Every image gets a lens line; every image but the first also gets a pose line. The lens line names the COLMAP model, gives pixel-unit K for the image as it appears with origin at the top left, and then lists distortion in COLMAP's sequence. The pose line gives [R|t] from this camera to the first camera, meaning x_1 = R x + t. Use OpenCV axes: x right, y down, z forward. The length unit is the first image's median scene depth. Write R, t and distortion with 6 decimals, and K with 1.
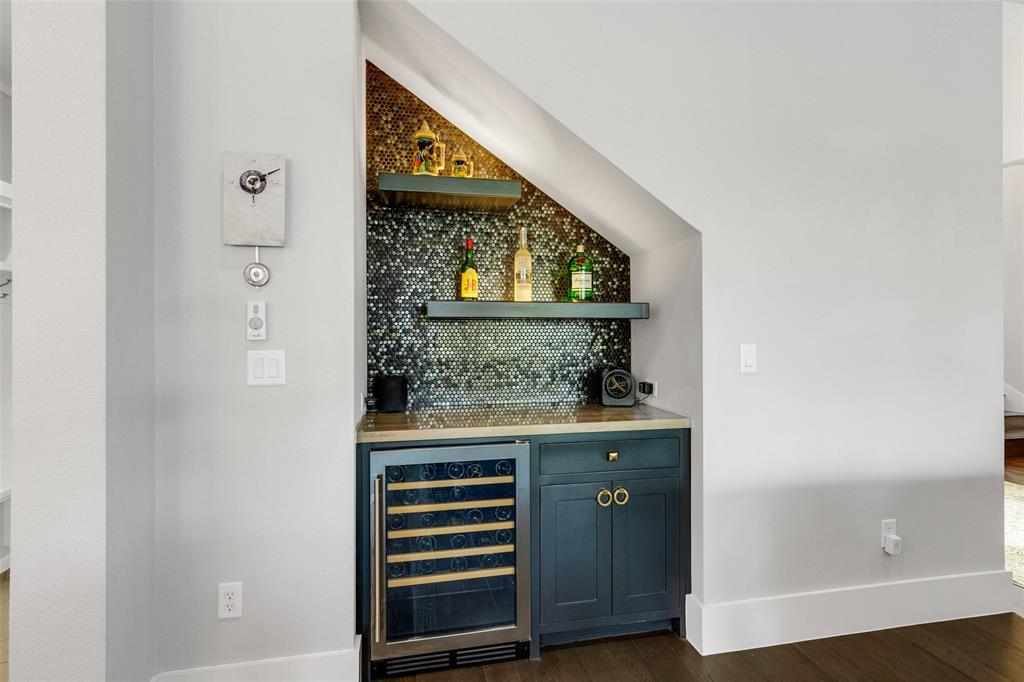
lens RADIAL K [[489.0, 0, 513.7], [0, 489.0, 338.6], [0, 0, 1]] dist [-0.003229, -0.000666]
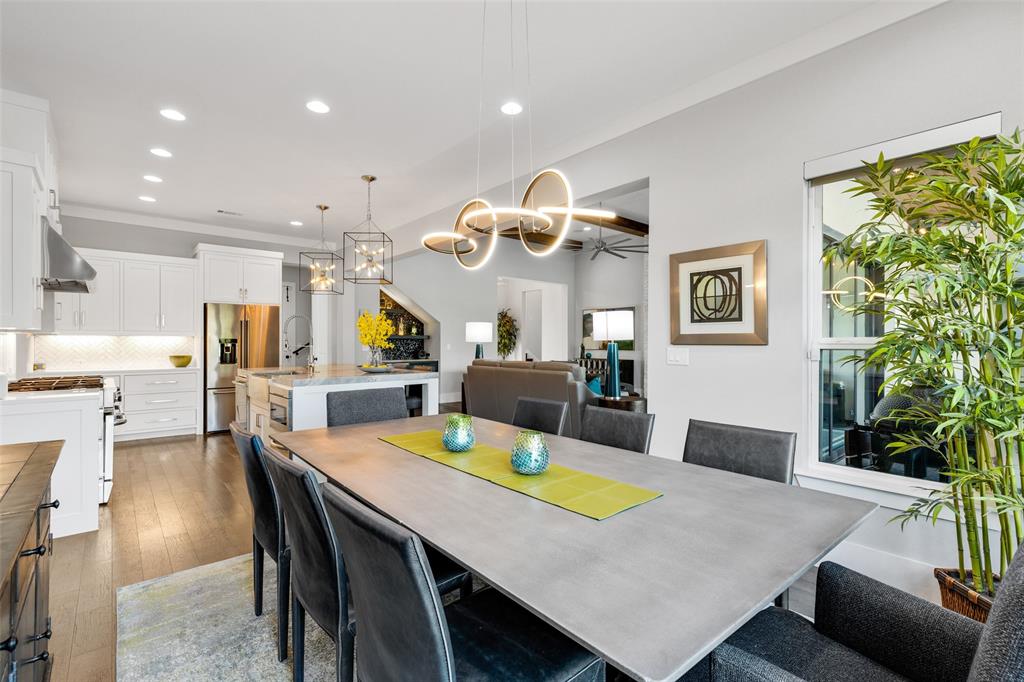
lens RADIAL K [[467.8, 0, 509.1], [0, 467.8, 339.9], [0, 0, 1]] dist [0.003433, 0.000111]
pose [[0.871166, 0.003019, 0.490978, -1.166861], [0.002782, 0.999935, -0.011085, 0.018357], [-0.490980, 0.011023, 0.871101, -3.041344]]
